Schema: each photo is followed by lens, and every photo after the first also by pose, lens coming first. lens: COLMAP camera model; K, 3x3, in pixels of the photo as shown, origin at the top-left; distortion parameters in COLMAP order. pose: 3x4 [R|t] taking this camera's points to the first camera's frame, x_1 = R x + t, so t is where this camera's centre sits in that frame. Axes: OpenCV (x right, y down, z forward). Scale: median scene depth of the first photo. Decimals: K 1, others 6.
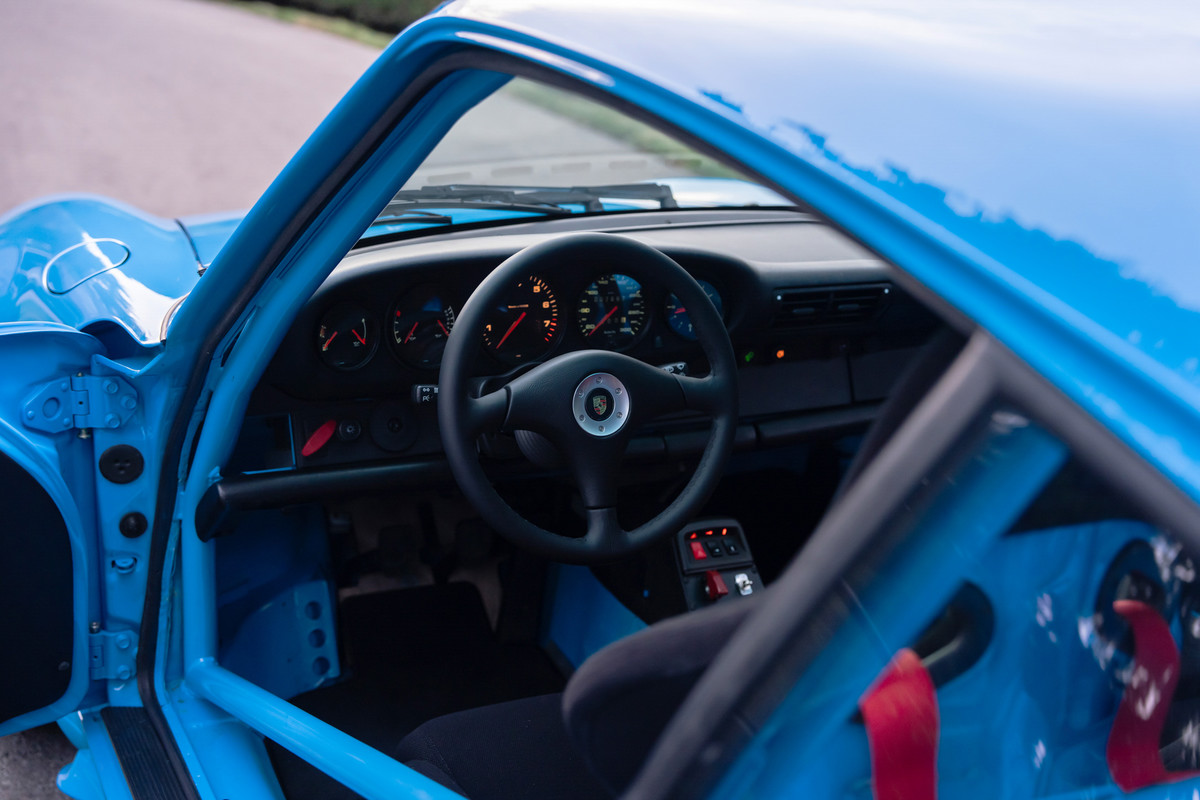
lens RADIAL K [[1505.2, 0, 600.6], [0, 1505.2, 398.0], [0, 0, 1]] dist [0.013736, 0.000000]
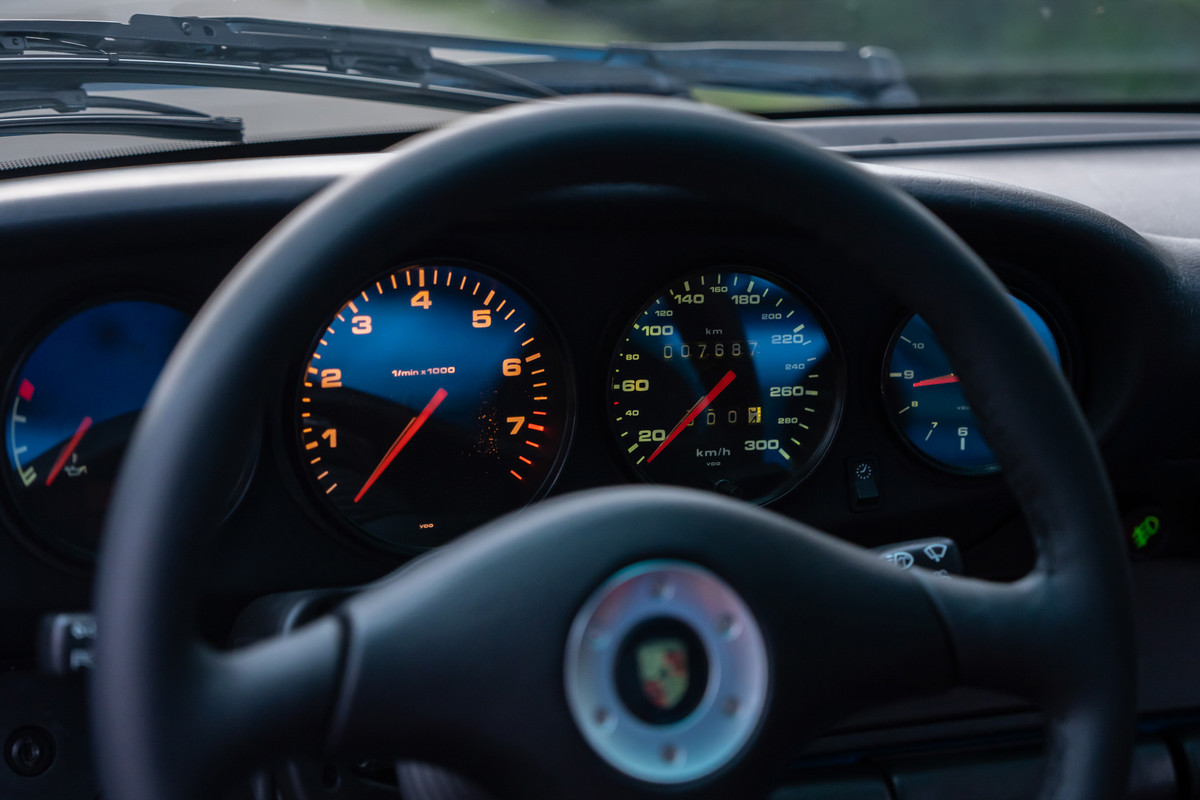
lens RADIAL K [[2593.7, 0, 598.7], [0, 2593.7, 406.7], [0, 0, 1]] dist [0.235457, 0.000000]
pose [[0.997254, -0.017739, -0.071897, 0.022477], [0.009876, 0.994072, -0.108276, 0.007218], [0.073391, 0.107268, 0.991518, 0.450459]]
